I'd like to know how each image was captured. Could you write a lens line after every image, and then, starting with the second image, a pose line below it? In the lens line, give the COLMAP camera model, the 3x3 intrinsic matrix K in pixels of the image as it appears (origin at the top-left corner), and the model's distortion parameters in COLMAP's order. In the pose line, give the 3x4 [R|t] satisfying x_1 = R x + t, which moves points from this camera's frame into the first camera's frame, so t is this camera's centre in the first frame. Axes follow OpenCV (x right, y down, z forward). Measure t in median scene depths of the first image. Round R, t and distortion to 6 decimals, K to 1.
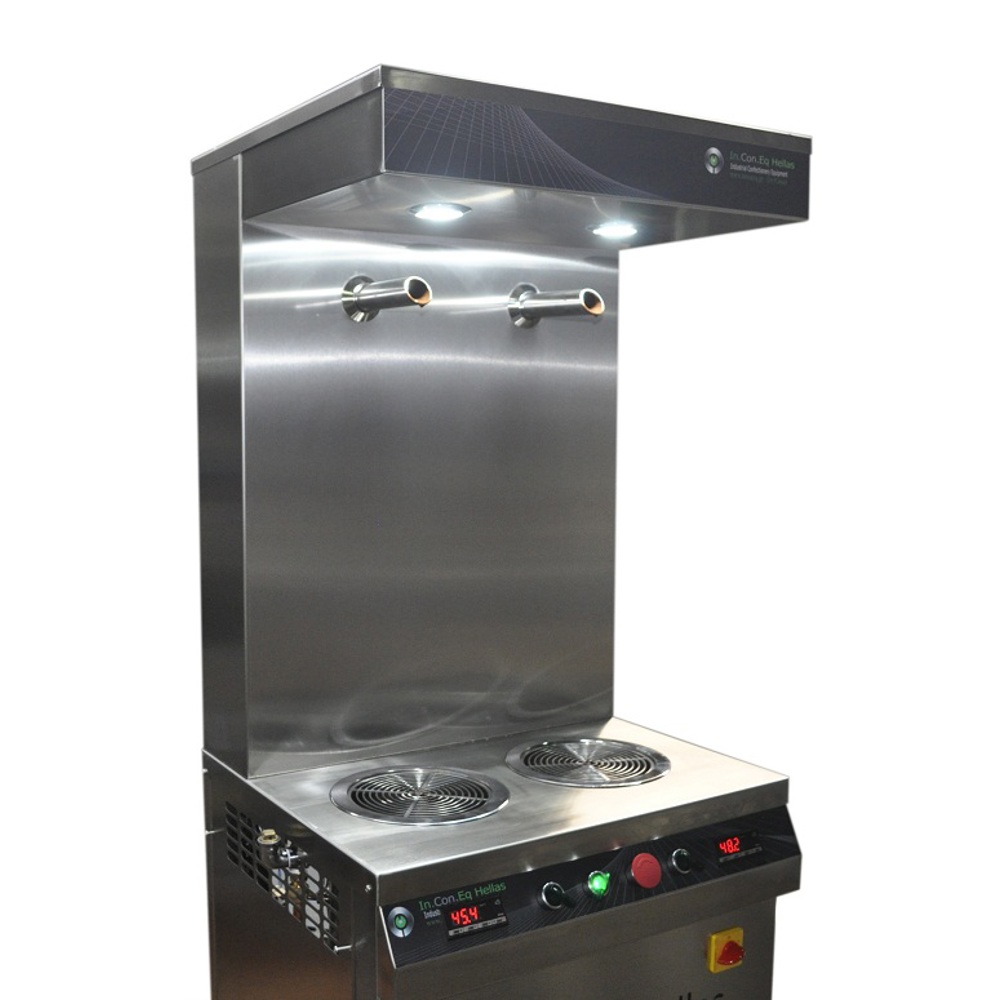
lens RADIAL K [[1189.0, 0, 410.0], [0, 1189.0, 490.5], [0, 0, 1]] dist [-0.078490, -0.014139]
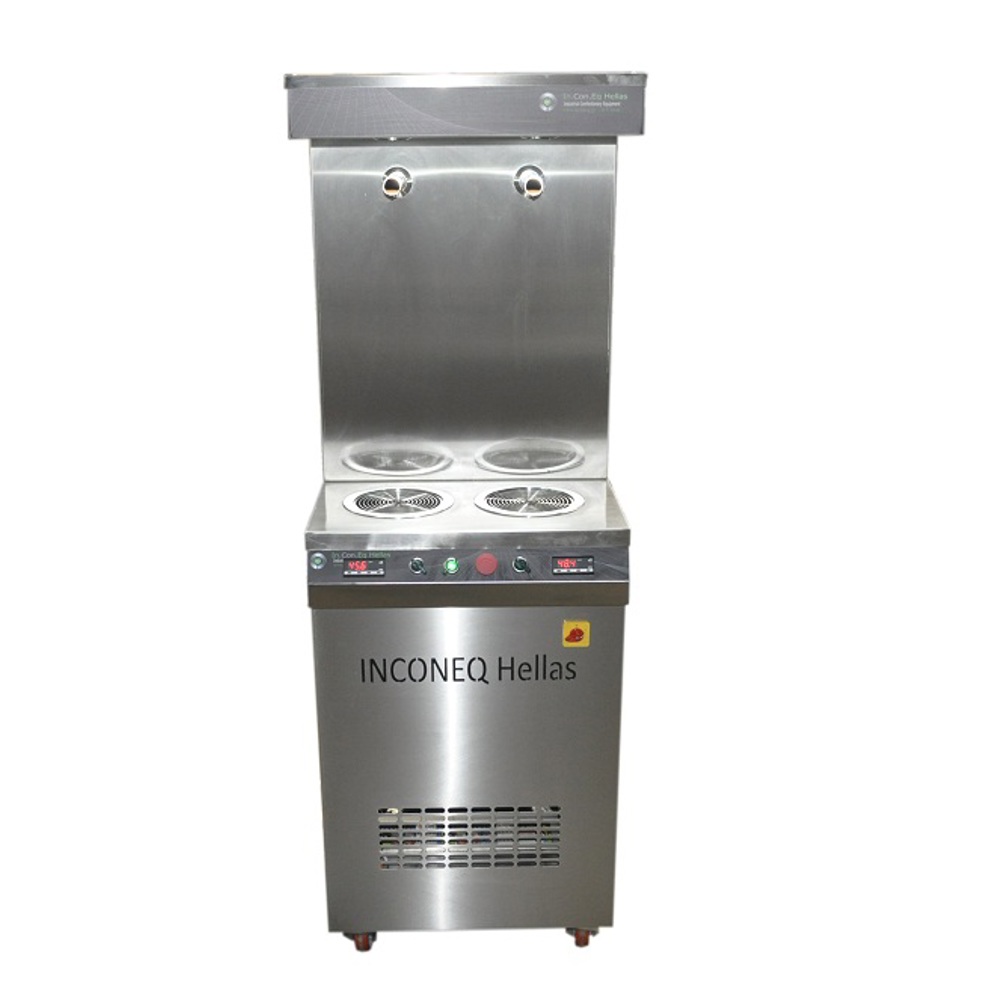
lens RADIAL K [[1366.0, 0, 474.0], [0, 1366.0, 537.8], [0, 0, 1]] dist [-0.062706, -0.011237]
pose [[0.878574, 0.146306, -0.454645, 0.990413], [-0.034514, 0.968885, 0.245093, -0.161010], [0.476358, -0.199641, 0.856287, -0.573613]]
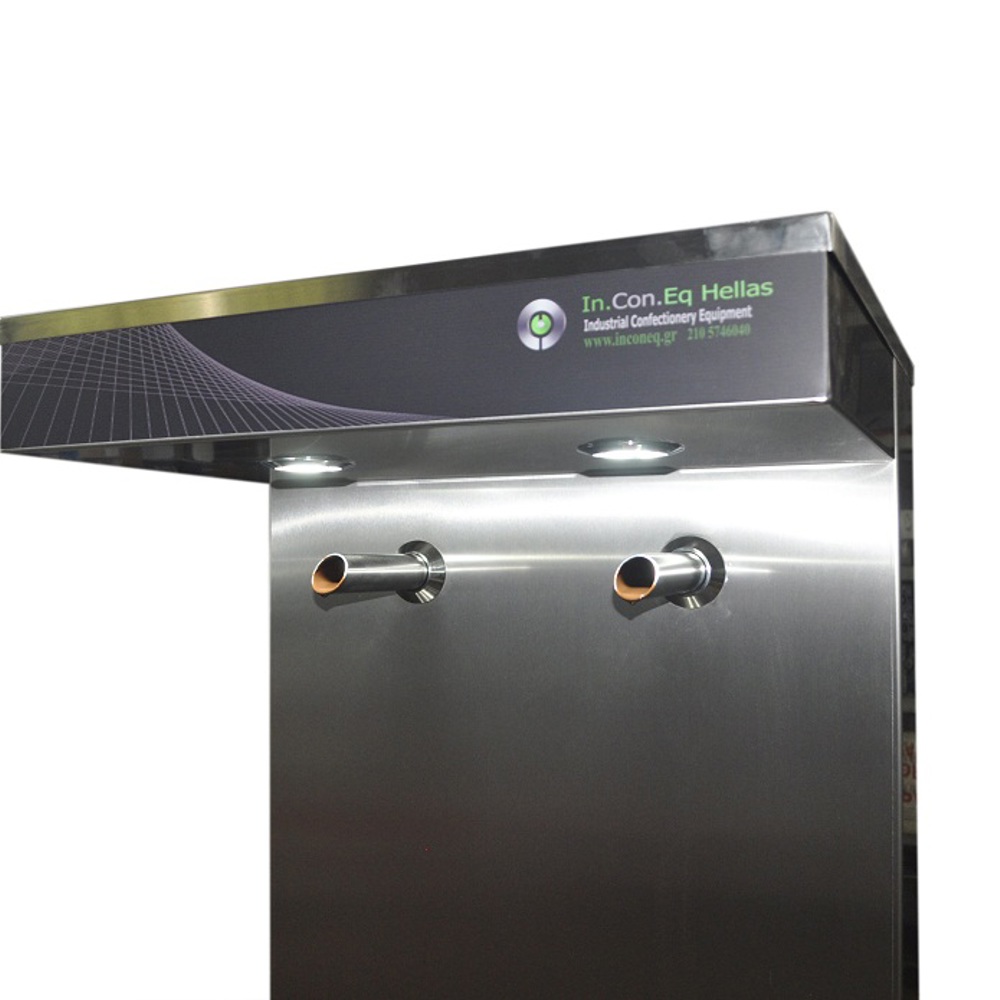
lens RADIAL K [[1165.3, 0, 469.4], [0, 1165.3, 500.8], [0, 0, 1]] dist [-0.094278, -0.010279]
pose [[0.567790, -0.050091, -0.821648, 0.628044], [-0.066279, 0.992124, -0.106285, -0.145482], [0.820501, 0.114805, 0.559998, 0.681457]]
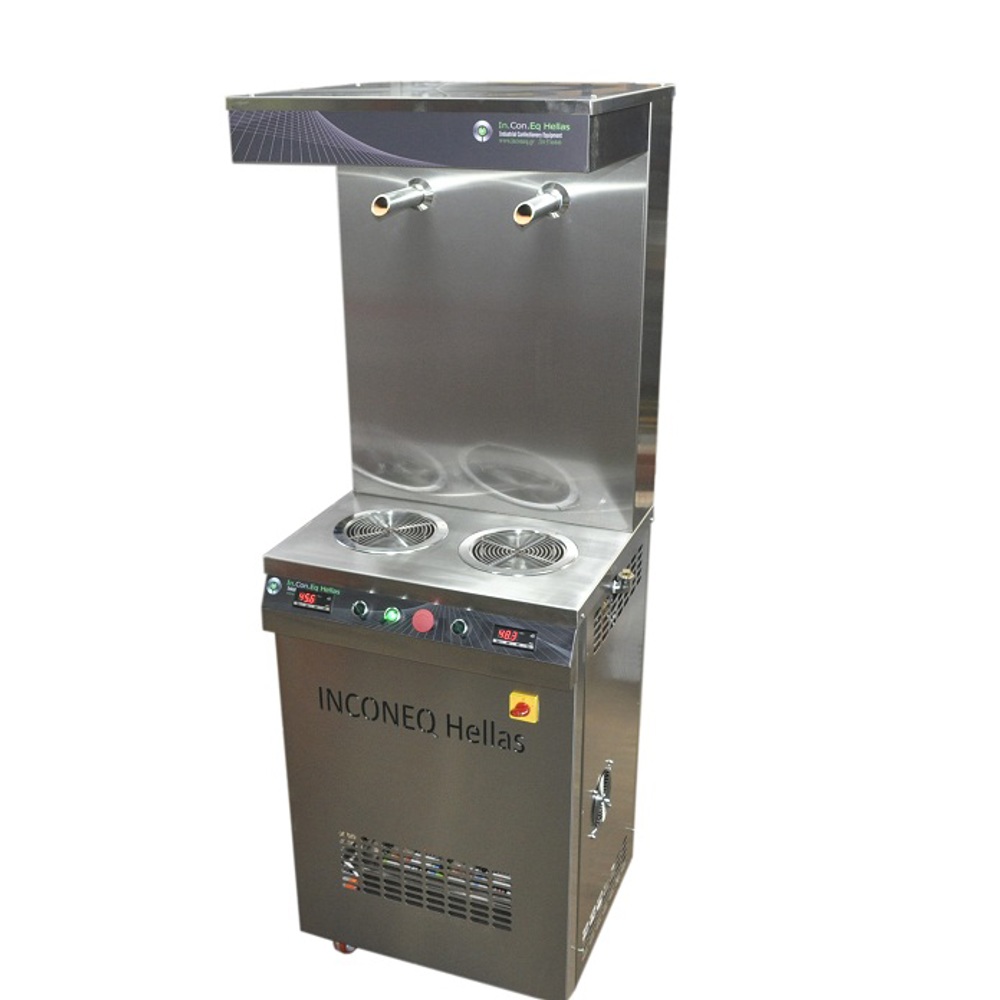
lens RADIAL K [[1204.5, 0, 458.9], [0, 1204.5, 503.1], [0, 0, 1]] dist [-0.081480, 0.045919]
pose [[0.606154, 0.286392, -0.741995, 1.280352], [-0.052513, 0.945295, 0.321962, -0.305662], [0.793612, -0.156194, 0.588034, 0.148837]]
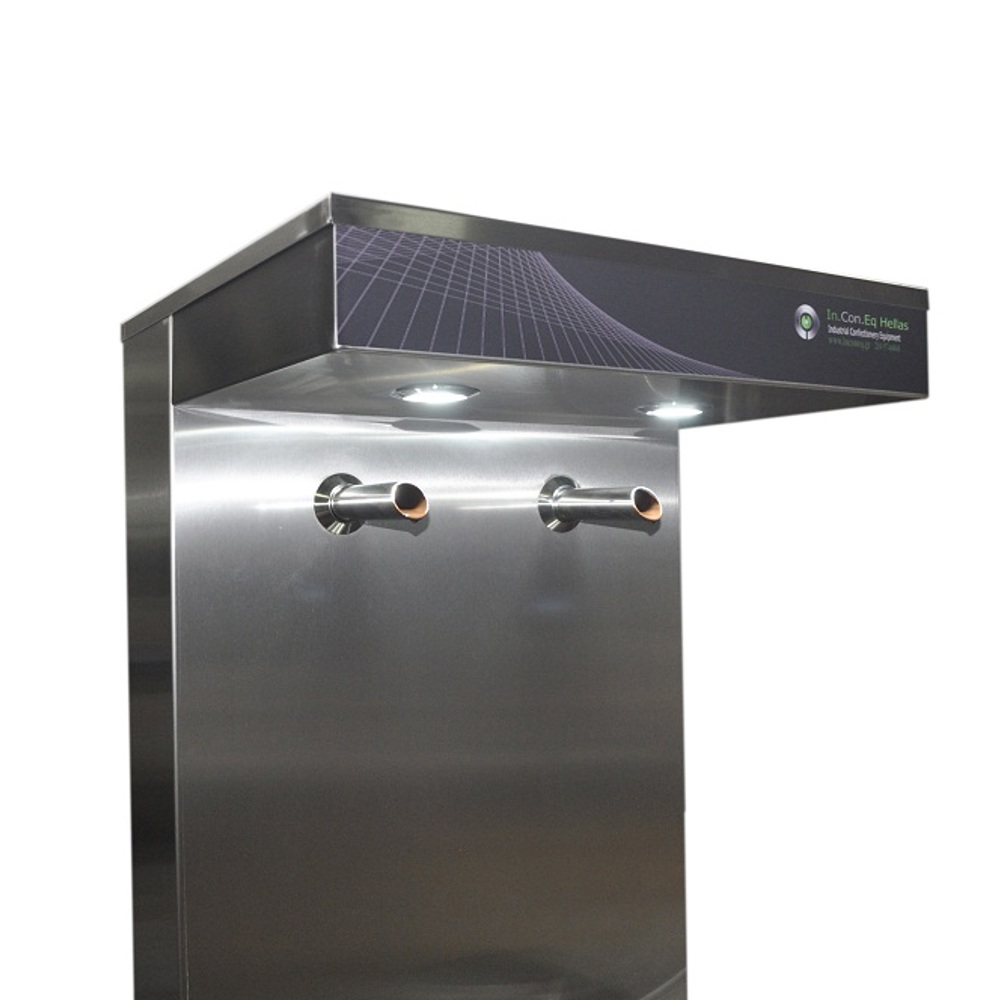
lens RADIAL K [[1196.8, 0, 538.8], [0, 1196.8, 502.1], [0, 0, 1]] dist [-0.085005, -0.014277]
pose [[0.997826, -0.013465, 0.064520, 0.039117], [0.020374, 0.993979, -0.107658, -0.087912], [-0.062682, 0.108739, 0.992092, 0.270960]]
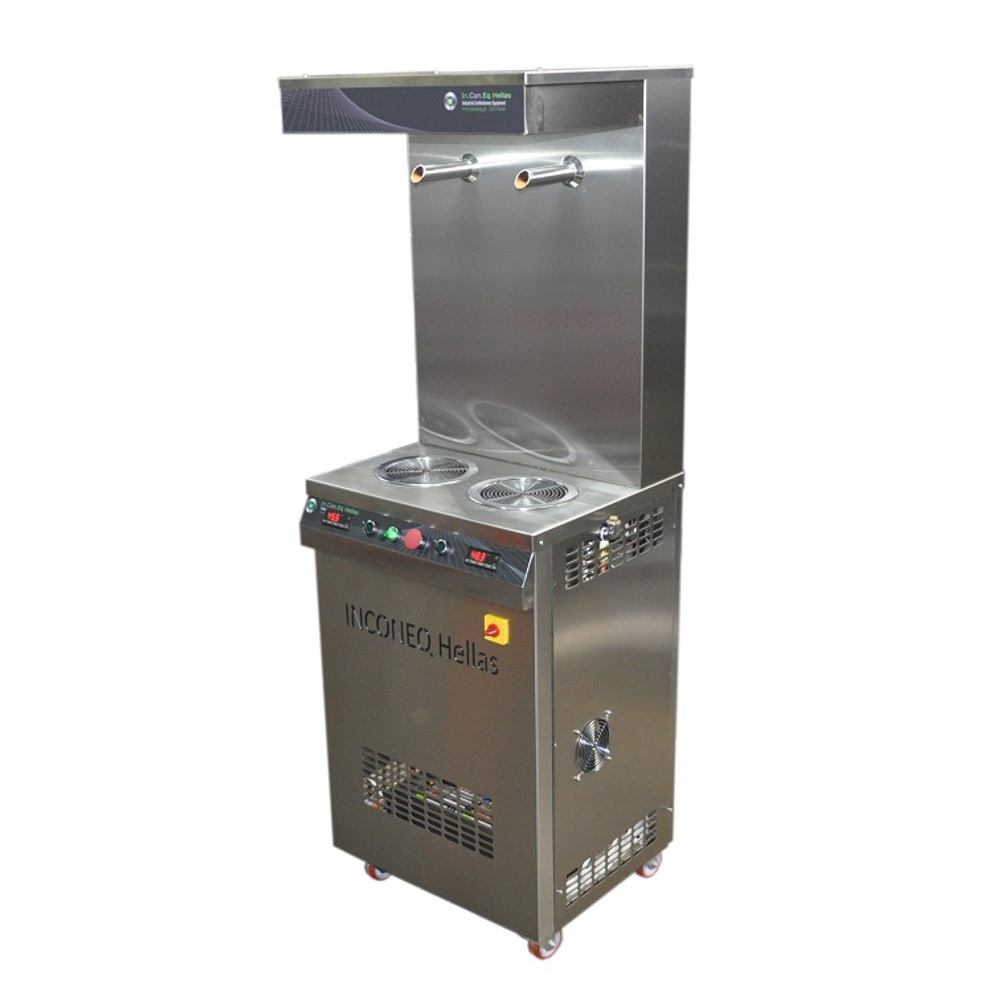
lens RADIAL K [[1382.4, 0, 460.8], [0, 1382.4, 487.3], [0, 0, 1]] dist [-0.065678, 0.001114]
pose [[0.321408, 0.267328, -0.908423, 1.921965], [-0.051233, 0.962828, 0.265212, -0.263968], [0.945554, -0.038700, 0.323157, 0.414702]]
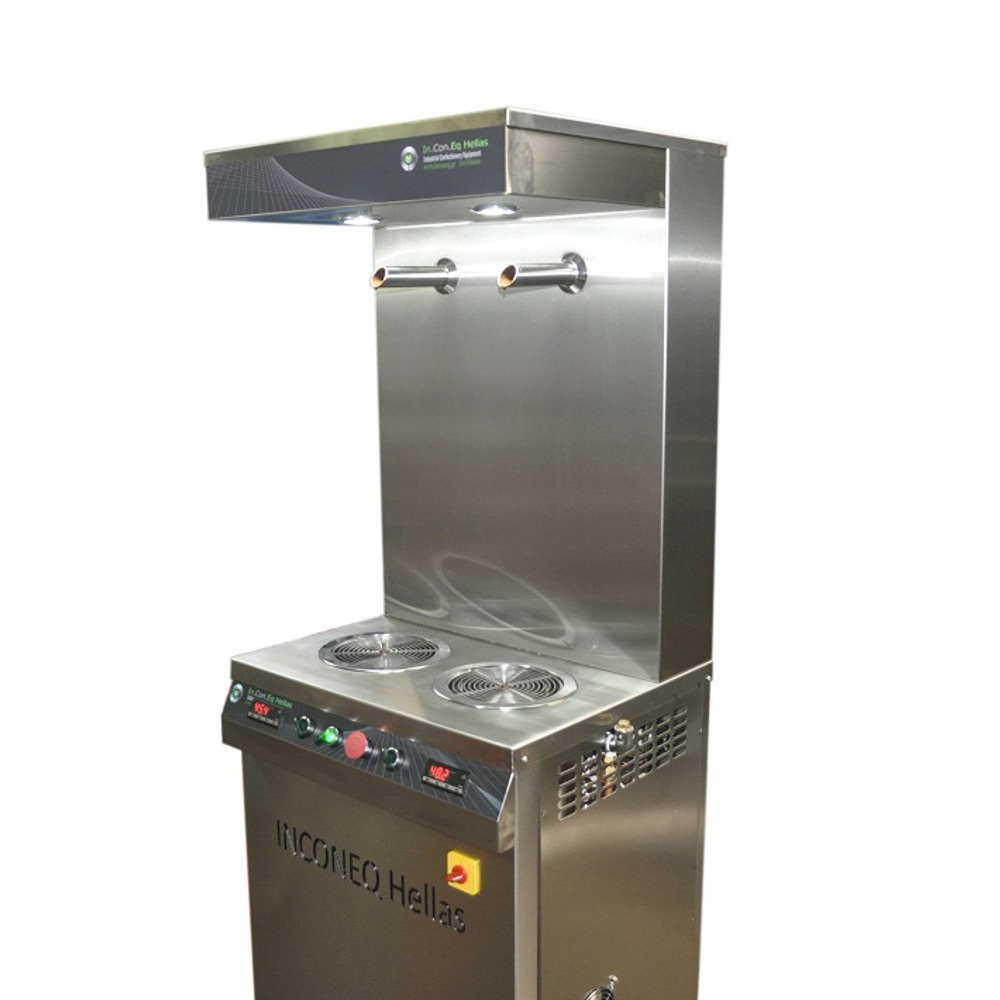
lens RADIAL K [[1204.5, 0, 458.9], [0, 1204.5, 503.1], [0, 0, 1]] dist [-0.081480, 0.045919]
pose [[0.300945, 0.162059, -0.939771, 1.349532], [-0.066377, 0.986625, 0.148883, -0.126289], [0.951329, 0.017573, 0.307676, 0.679724]]
